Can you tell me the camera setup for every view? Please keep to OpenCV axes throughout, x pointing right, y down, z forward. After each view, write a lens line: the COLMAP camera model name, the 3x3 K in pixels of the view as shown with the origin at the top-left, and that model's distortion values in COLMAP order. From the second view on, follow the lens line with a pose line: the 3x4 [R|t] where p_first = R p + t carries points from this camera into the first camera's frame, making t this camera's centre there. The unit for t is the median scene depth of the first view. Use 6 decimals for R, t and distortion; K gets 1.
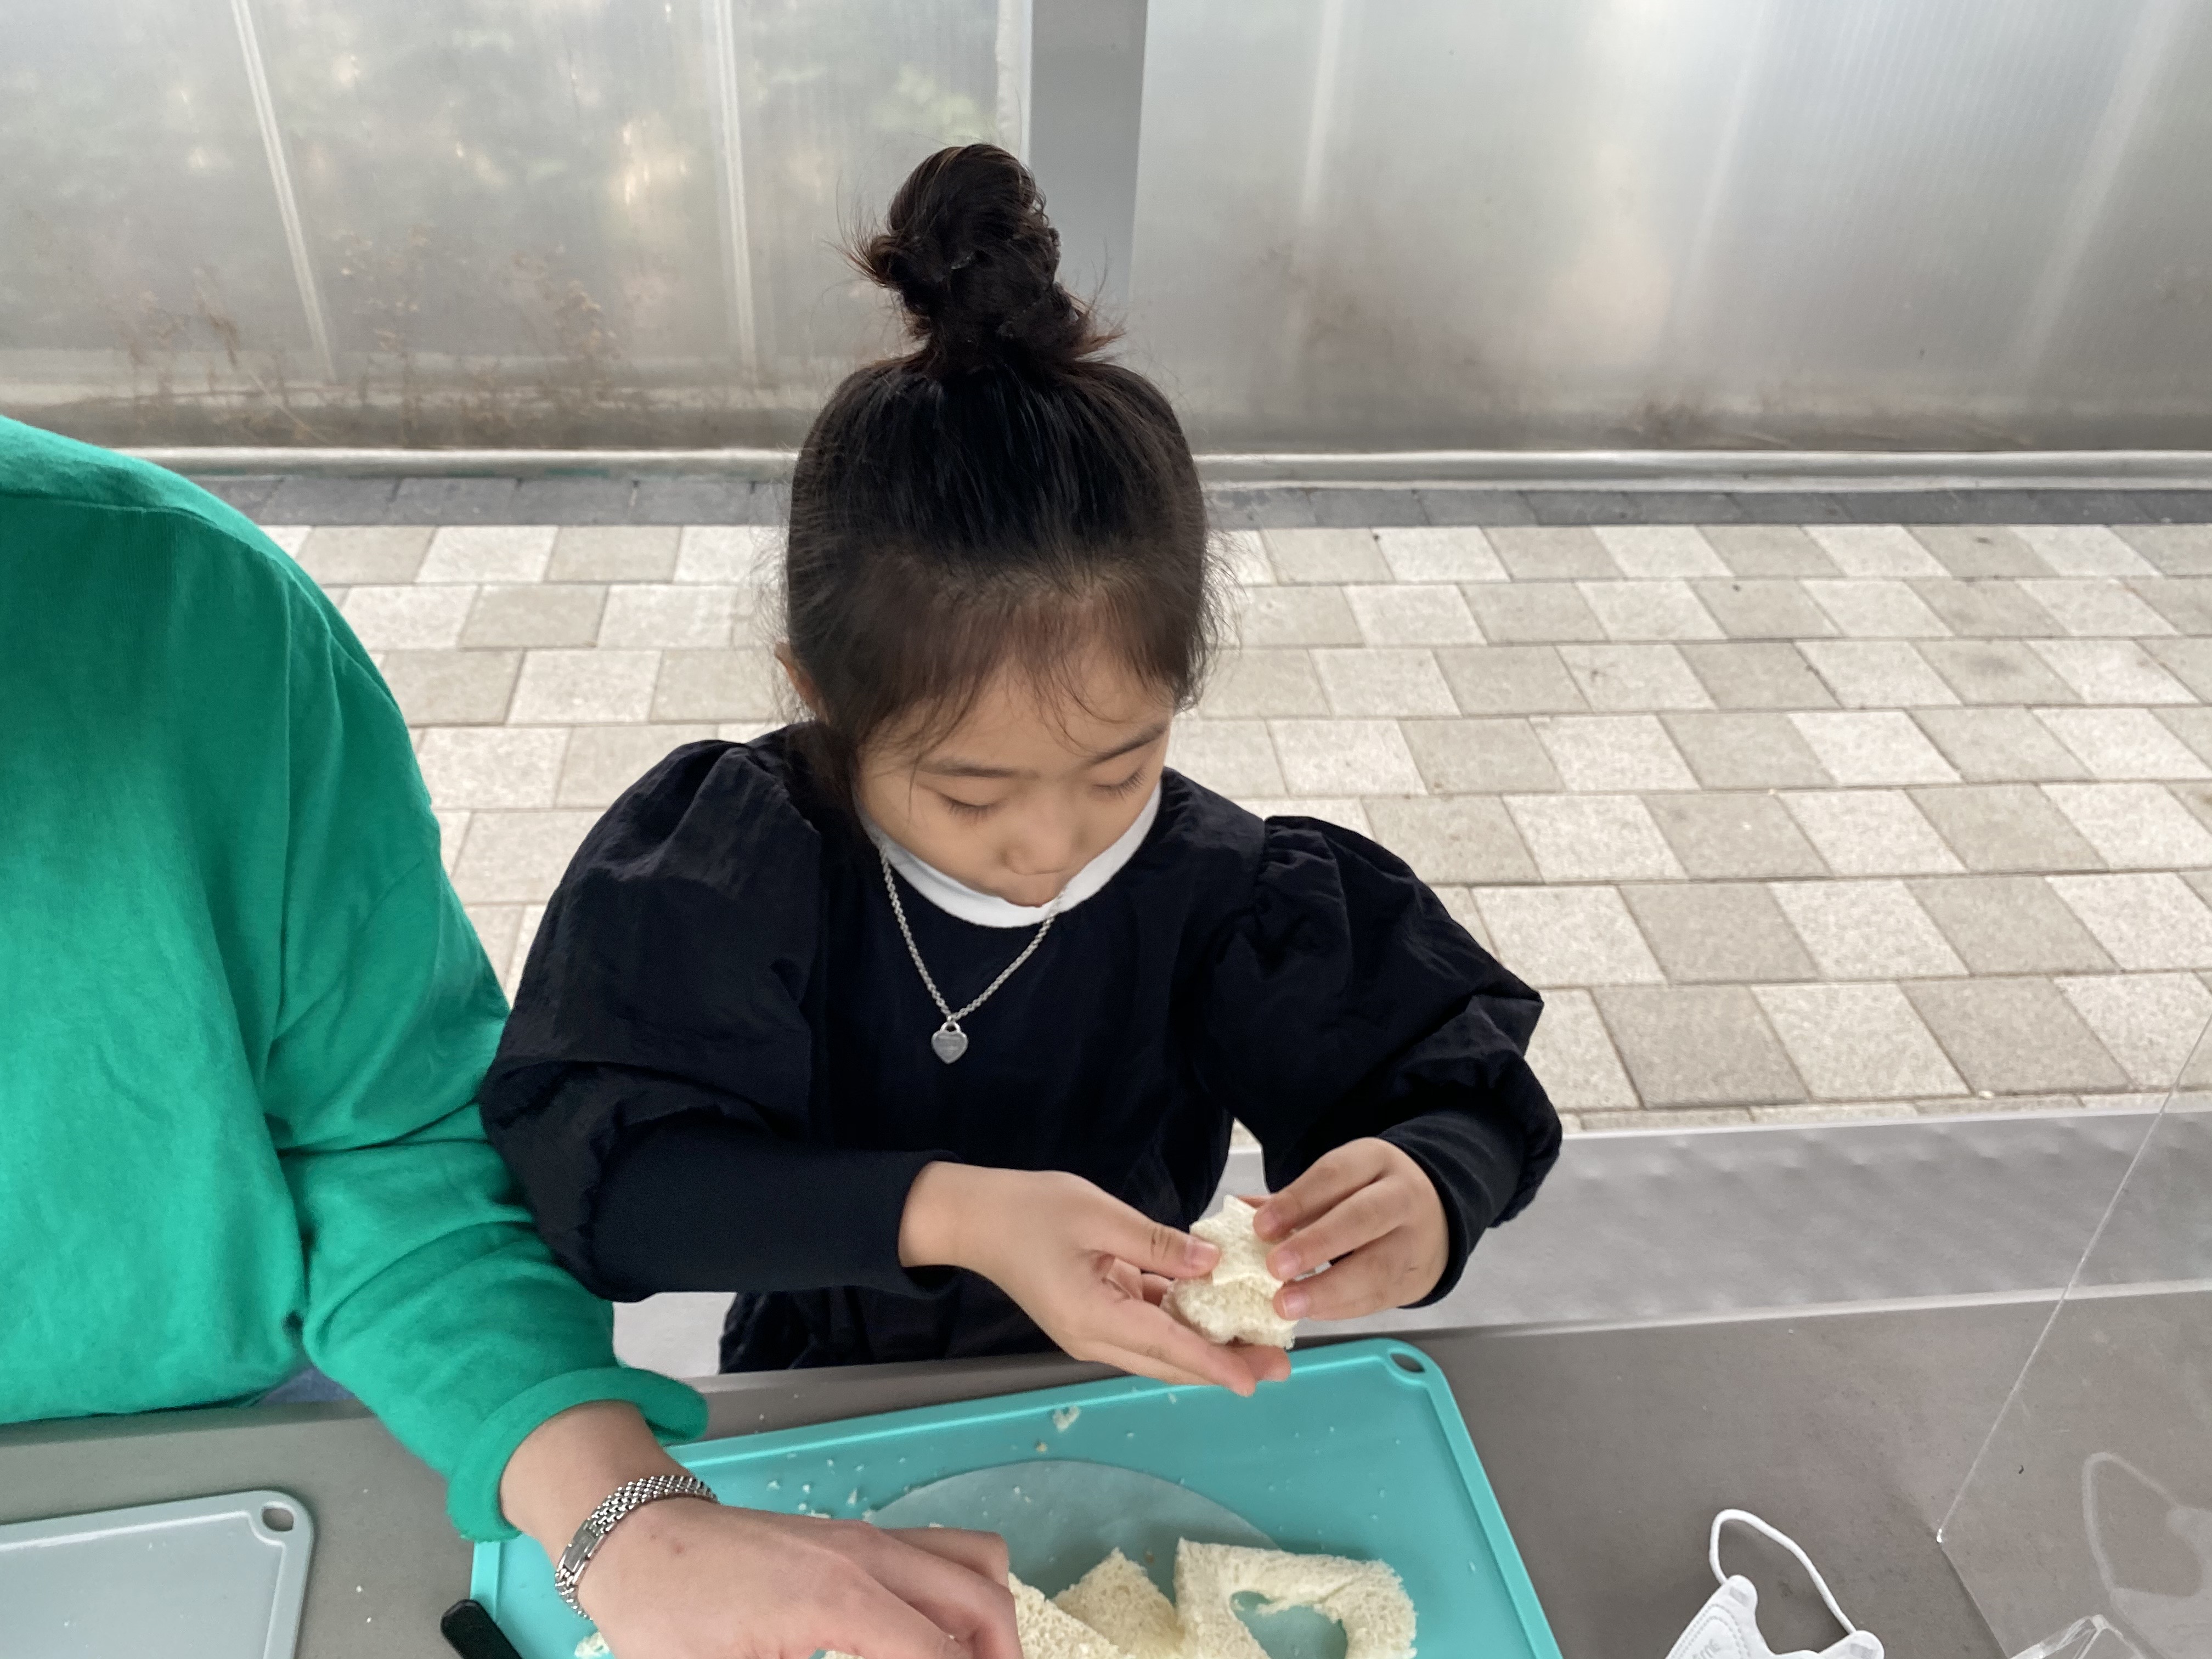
lens RADIAL K [[1676.9, 0, 1101.9], [0, 1676.9, 839.9], [0, 0, 1]] dist [-0.003248, 0.010301]
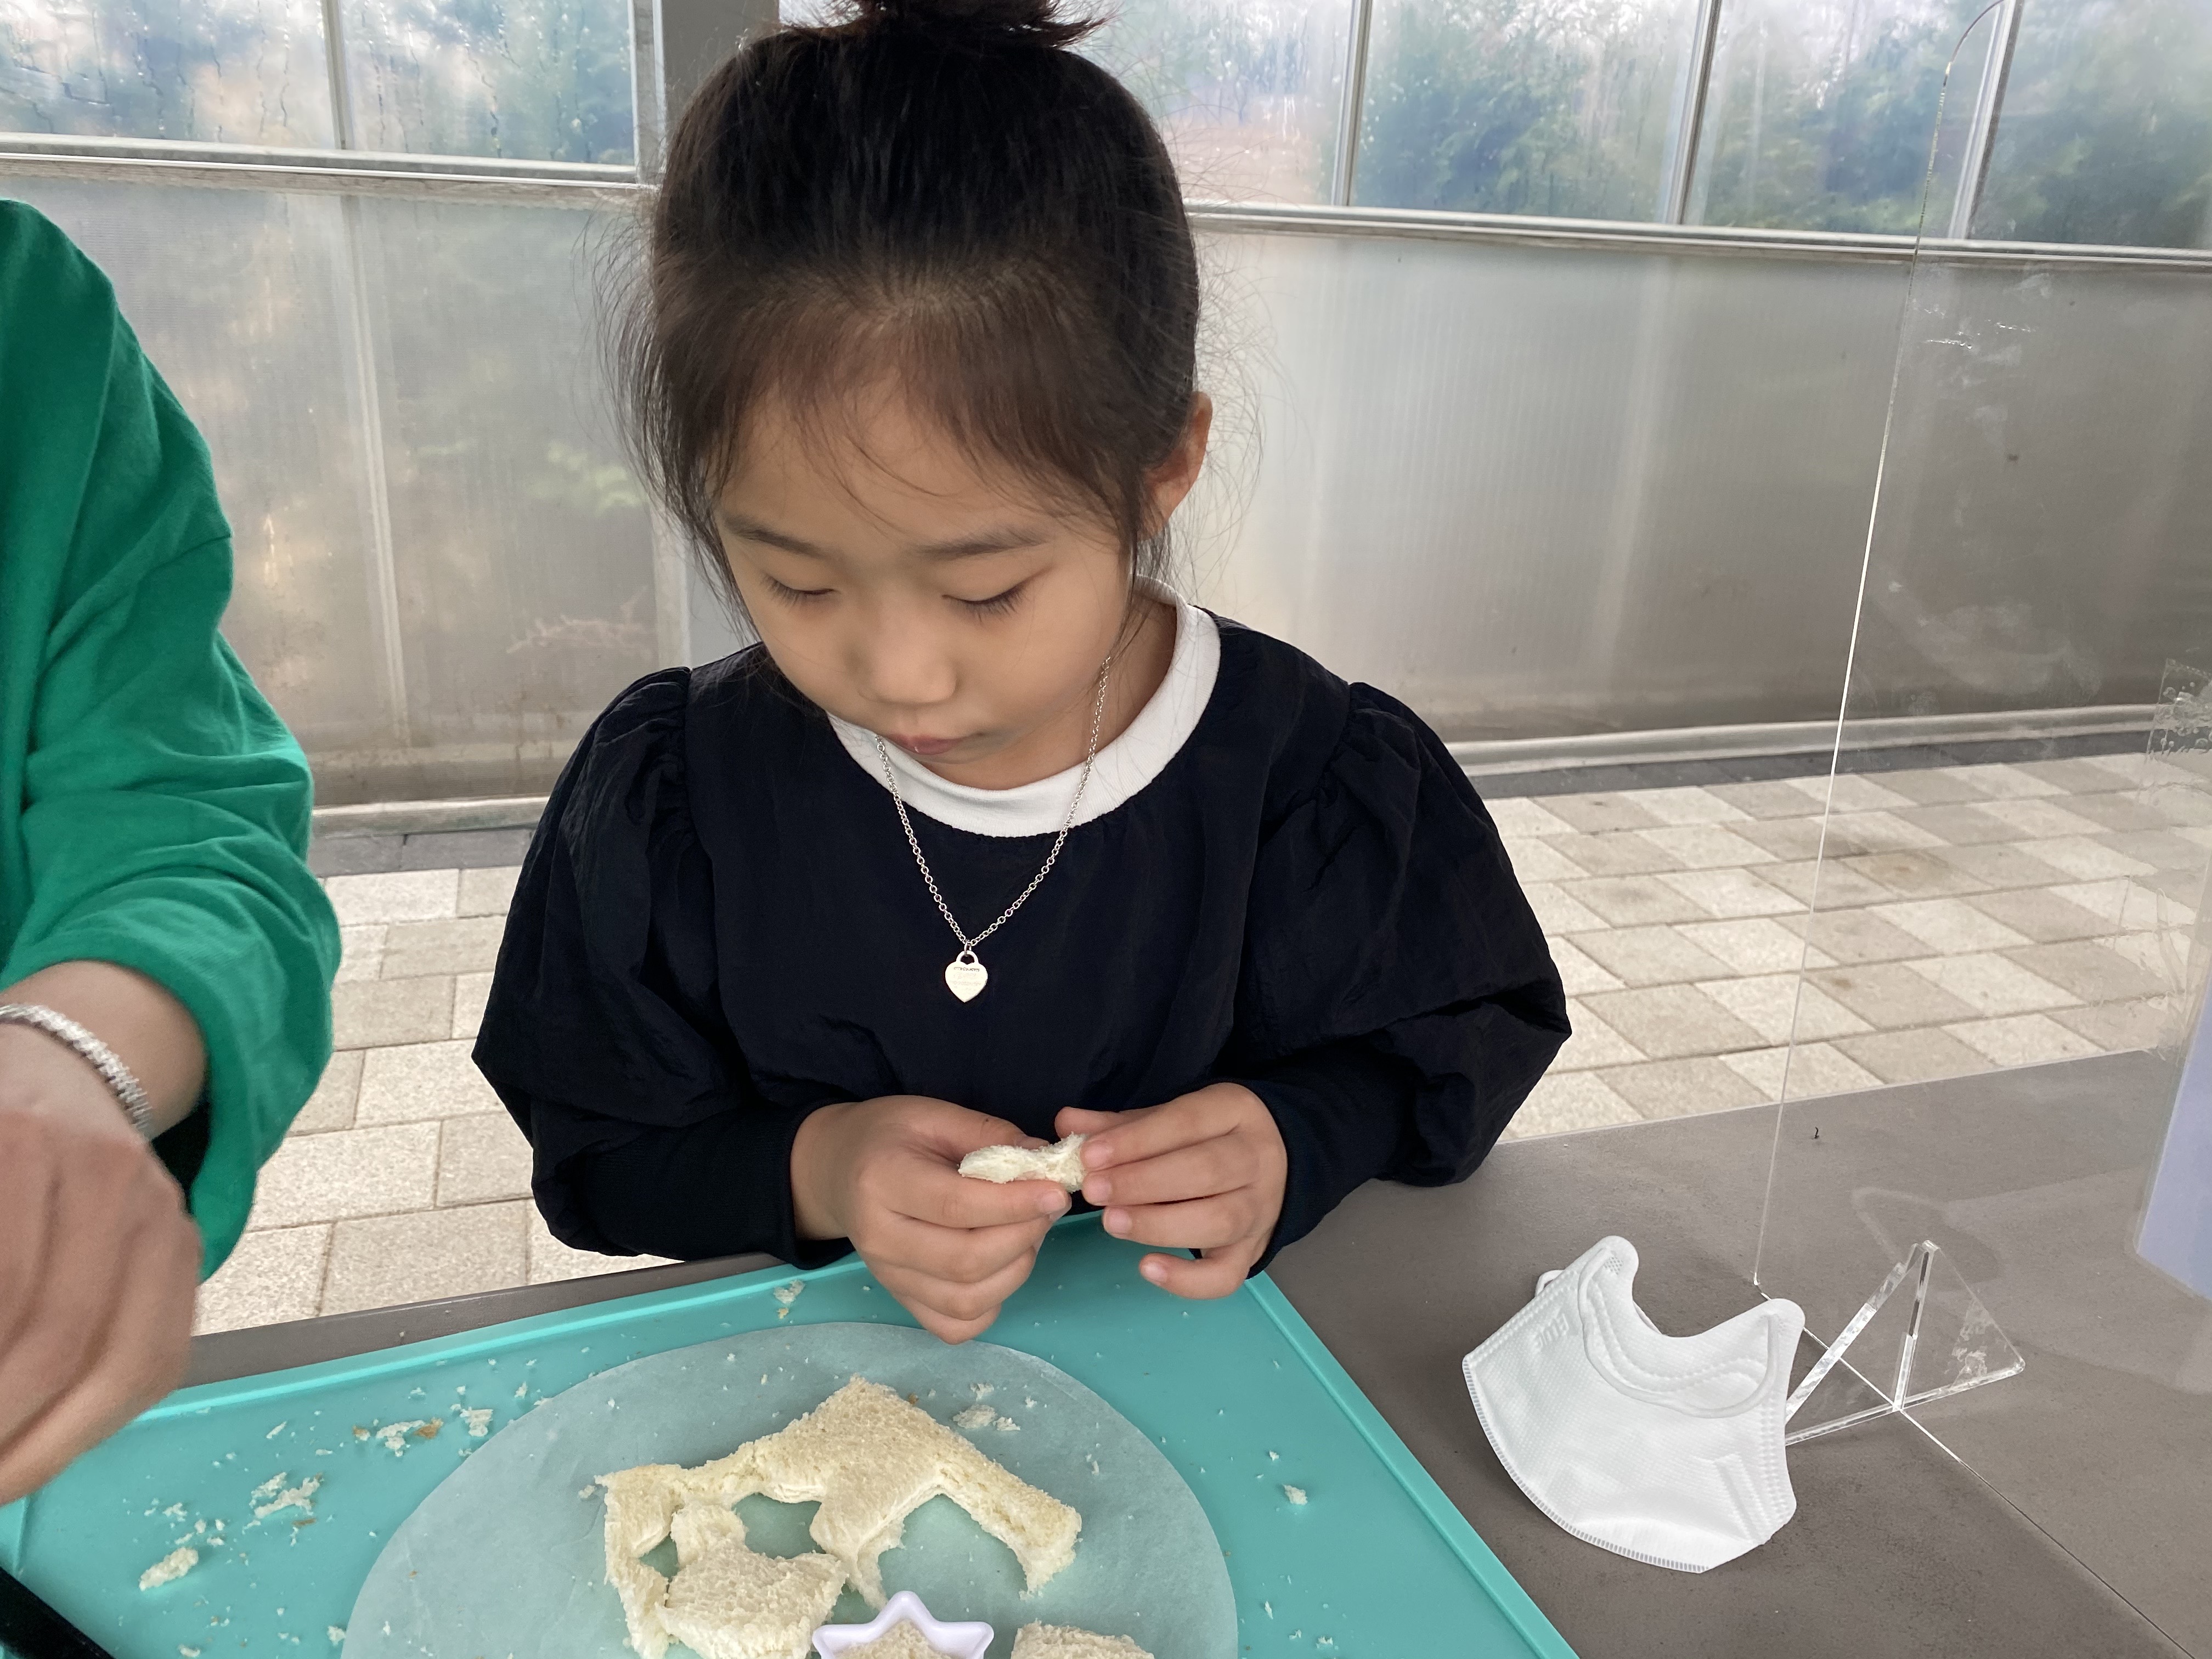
lens RADIAL K [[1676.9, 0, 1096.3], [0, 1676.9, 825.9], [0, 0, 1]] dist [-0.003248, 0.010301]
pose [[0.979072, -0.072101, 0.190312, -0.003391], [0.122671, 0.955243, -0.269189, 0.101429], [-0.162385, 0.286901, 0.944097, 0.031900]]
